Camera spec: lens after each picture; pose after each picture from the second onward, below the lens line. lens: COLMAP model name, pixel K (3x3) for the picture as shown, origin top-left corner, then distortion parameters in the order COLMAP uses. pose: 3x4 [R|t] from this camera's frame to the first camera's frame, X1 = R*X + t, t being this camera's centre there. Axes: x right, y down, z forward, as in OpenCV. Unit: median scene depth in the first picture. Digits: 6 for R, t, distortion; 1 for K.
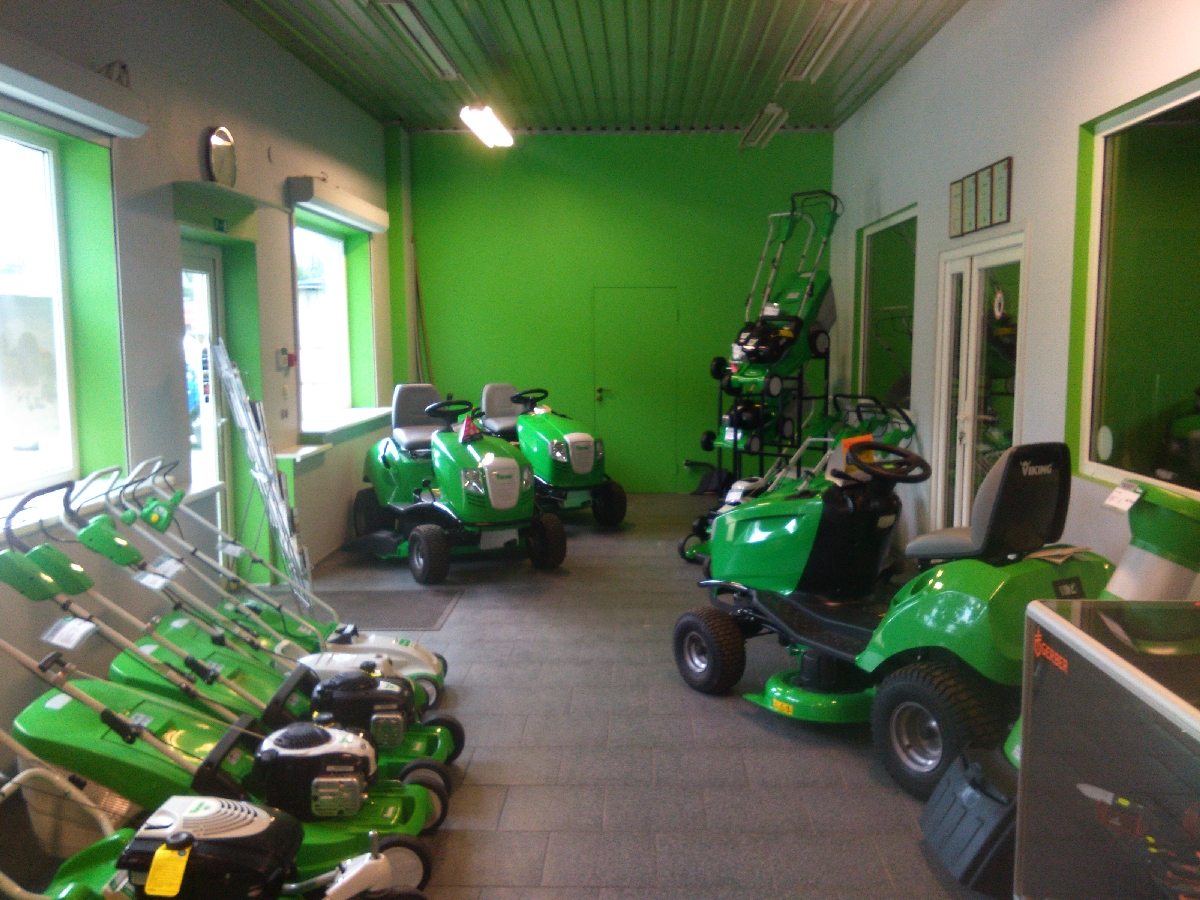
lens RADIAL K [[1053.9, 0, 600.1], [0, 1053.9, 474.9], [0, 0, 1]] dist [0.083511, -0.173667]
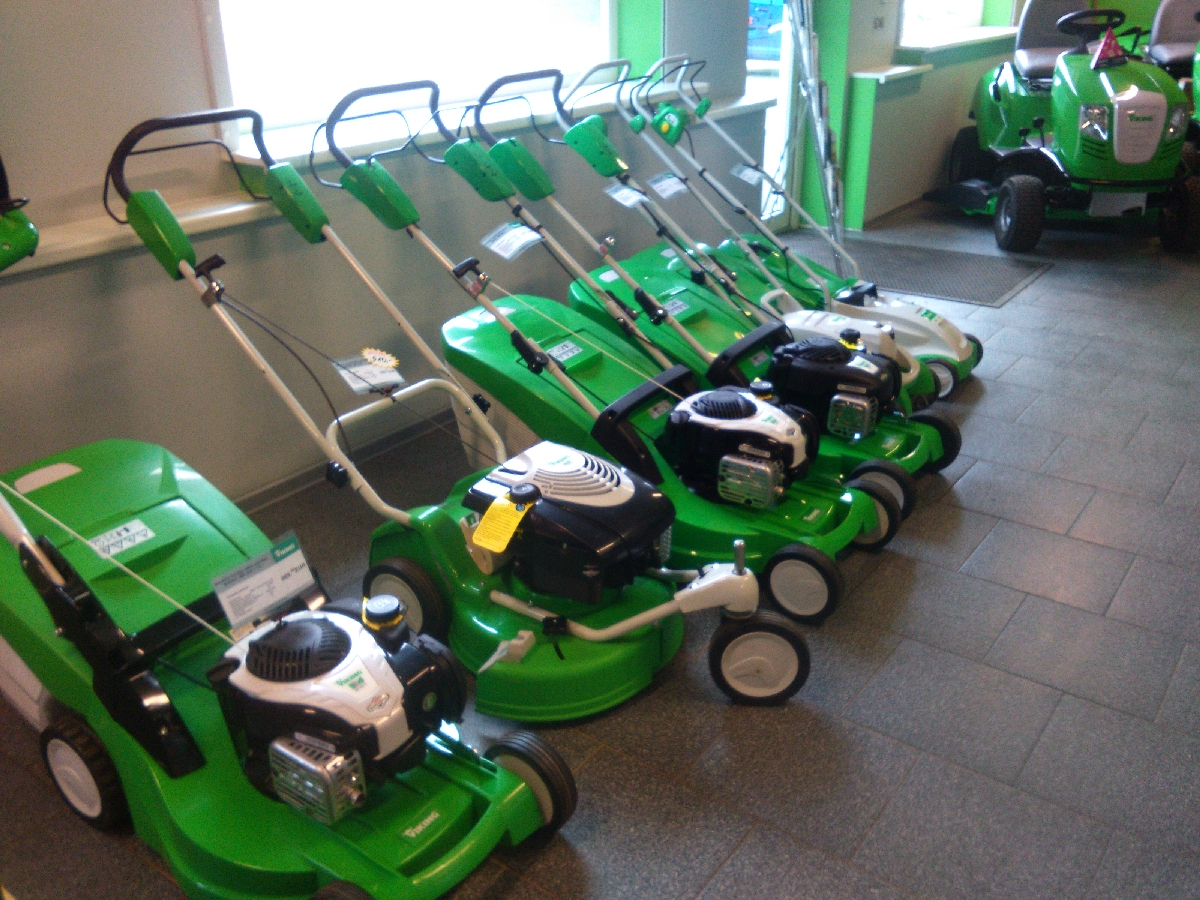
lens RADIAL K [[1053.9, 0, 600.1], [0, 1053.9, 474.9], [0, 0, 1]] dist [0.083511, -0.173667]
pose [[0.828774, 0.238408, -0.506255, 0.055173], [-0.067792, 0.940814, 0.332073, 0.025447], [0.555461, -0.240894, 0.795885, 0.223192]]
